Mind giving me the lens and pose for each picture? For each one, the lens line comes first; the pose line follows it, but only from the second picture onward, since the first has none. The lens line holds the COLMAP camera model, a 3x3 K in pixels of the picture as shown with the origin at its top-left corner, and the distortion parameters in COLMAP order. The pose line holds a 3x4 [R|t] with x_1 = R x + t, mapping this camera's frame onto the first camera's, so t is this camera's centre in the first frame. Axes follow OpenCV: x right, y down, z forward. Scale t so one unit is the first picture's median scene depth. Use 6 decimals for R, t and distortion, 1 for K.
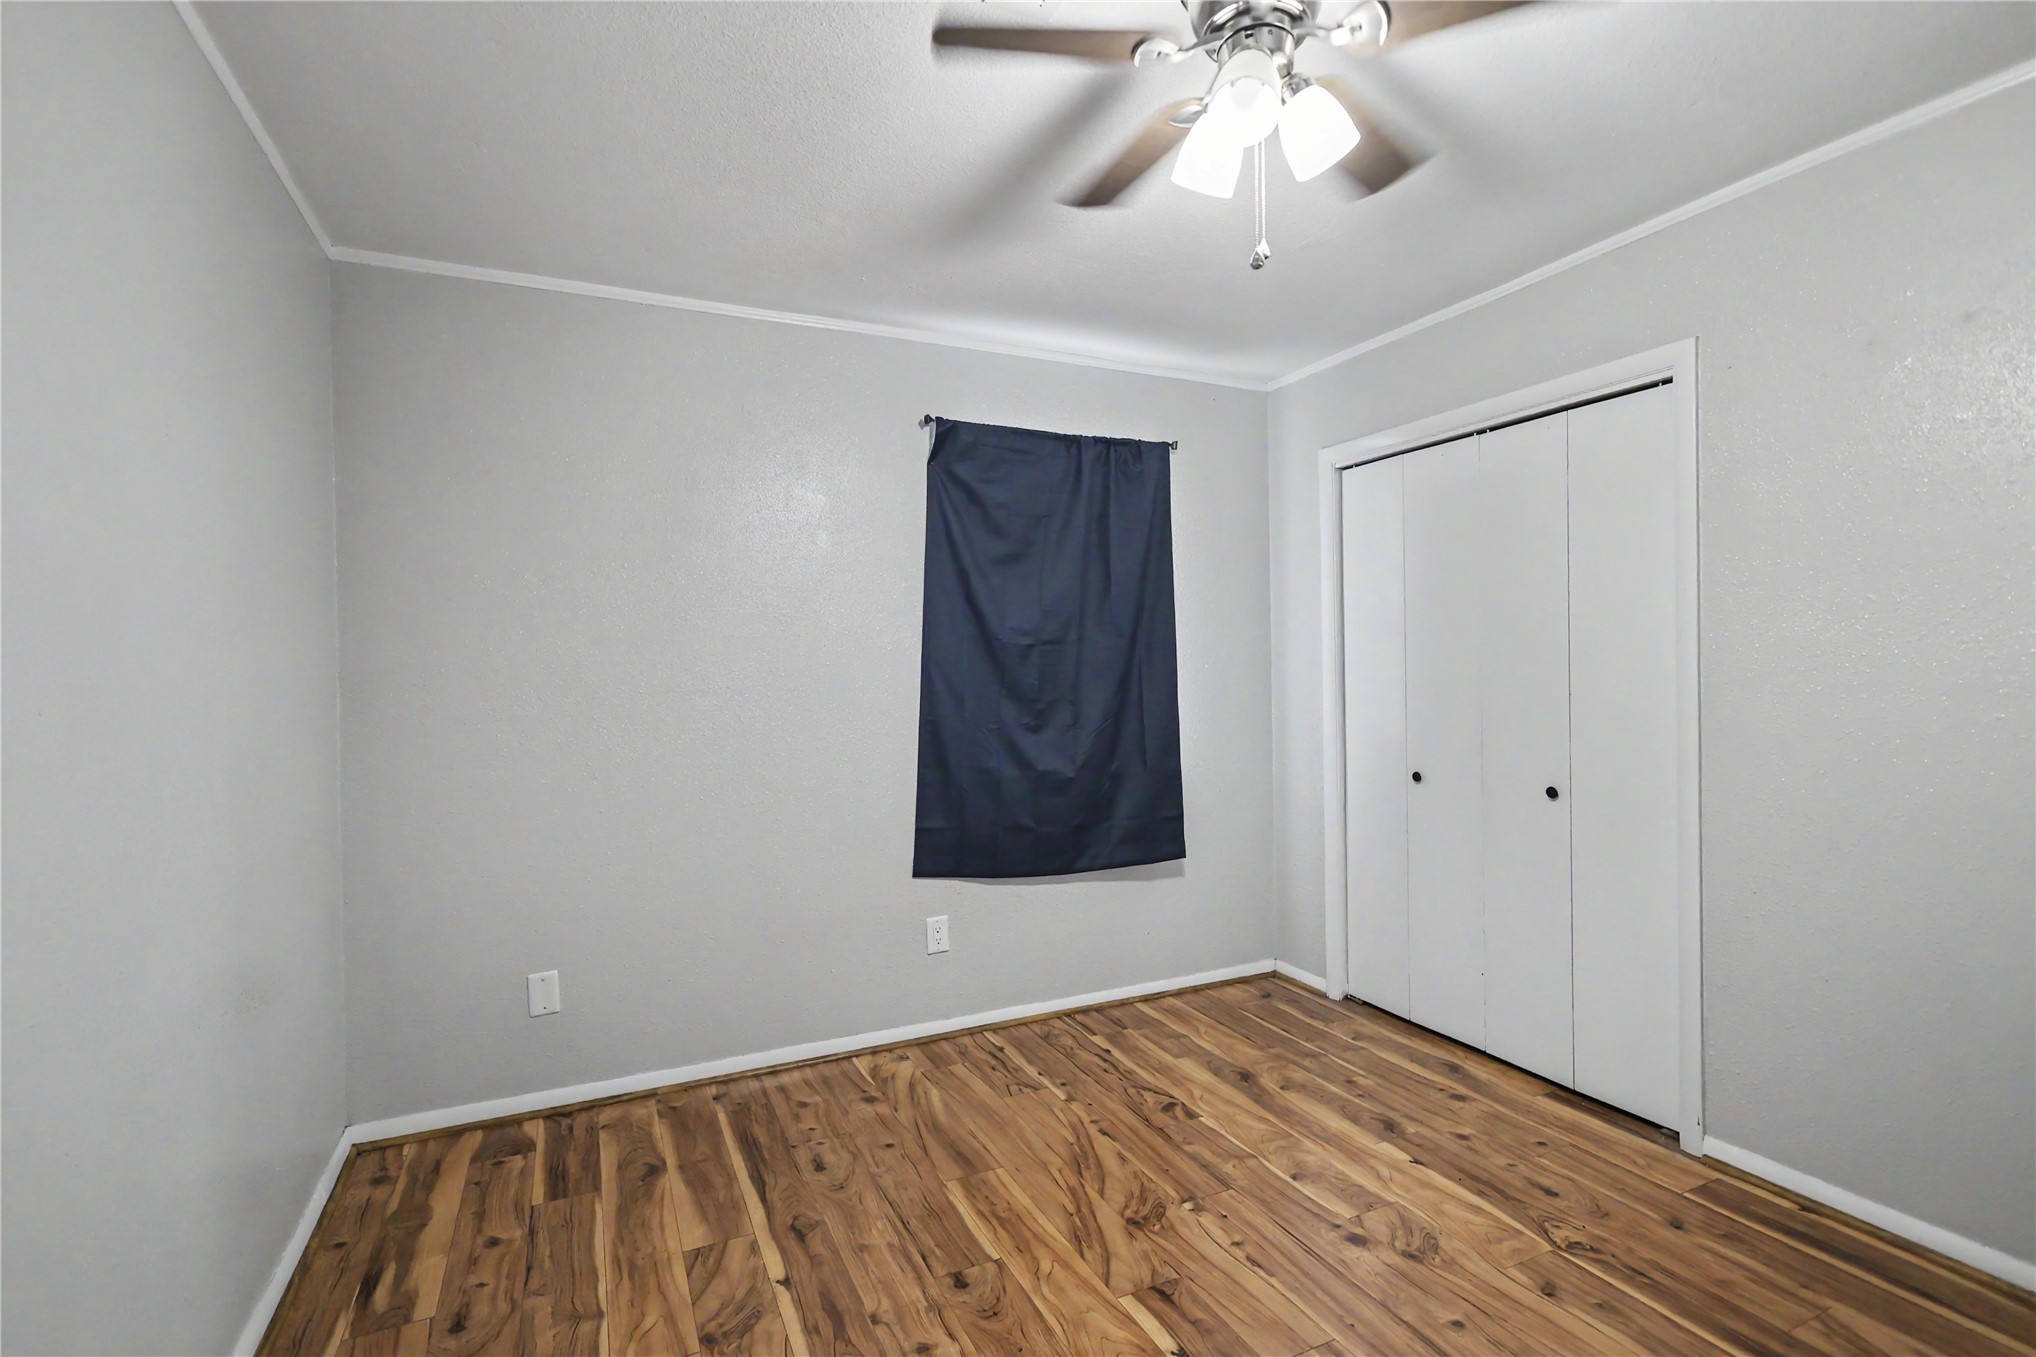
lens RADIAL K [[942.1, 0, 1019.9], [0, 942.1, 677.2], [0, 0, 1]] dist [0.002195, 0.000282]
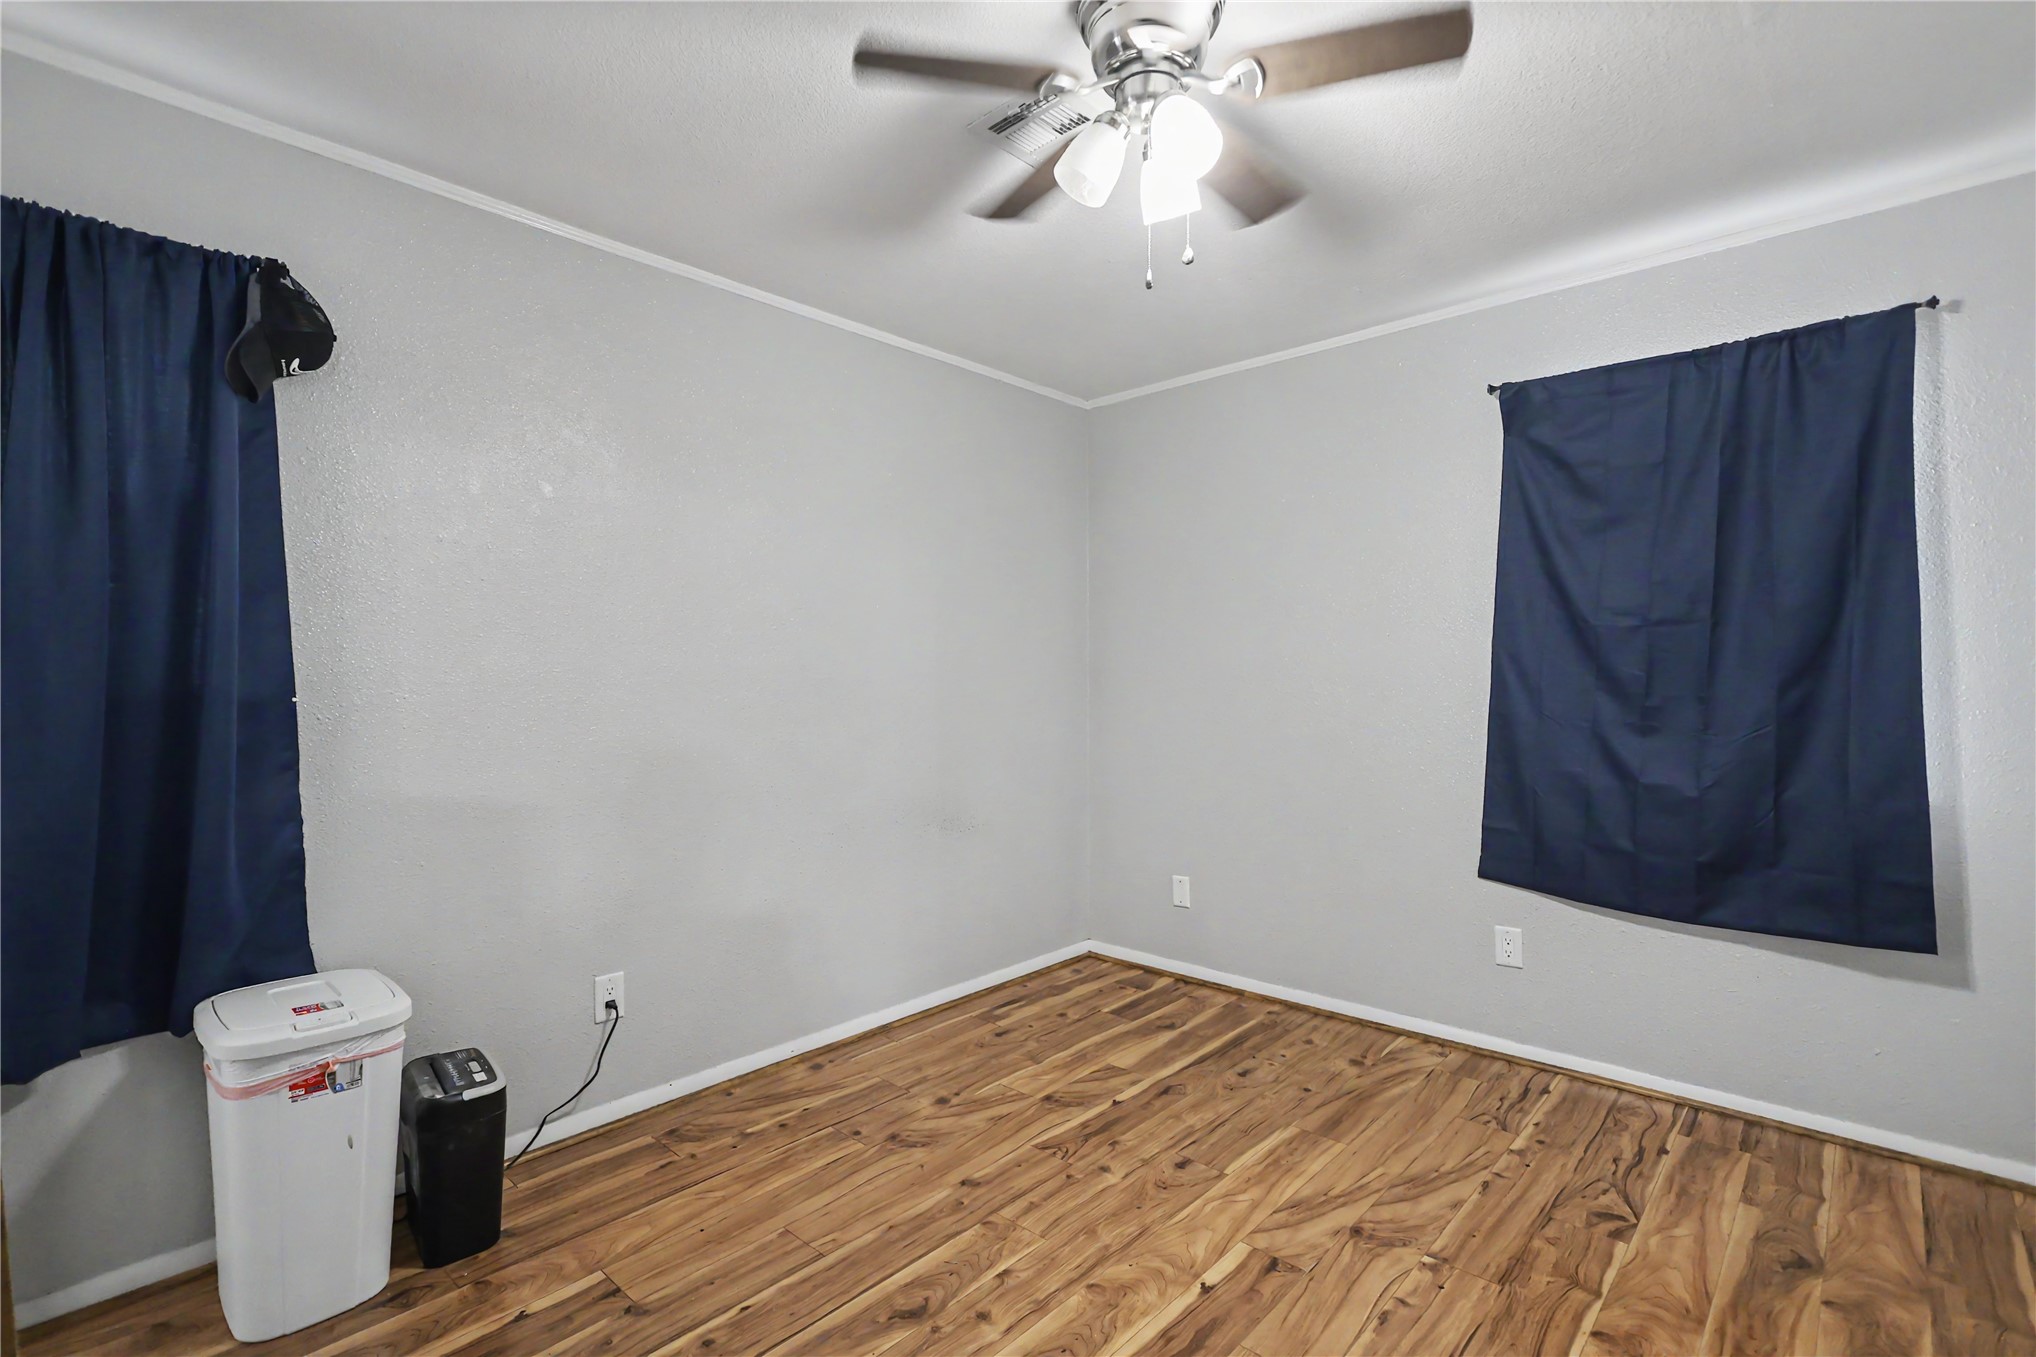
lens RADIAL K [[942.1, 0, 1004.8], [0, 942.1, 673.8], [0, 0, 1]] dist [0.002195, 0.000282]
pose [[0.370581, 0.011372, -0.928730, 0.674294], [-0.006394, 0.999933, 0.009692, 0.002261], [0.928778, 0.002346, 0.370629, 0.237667]]
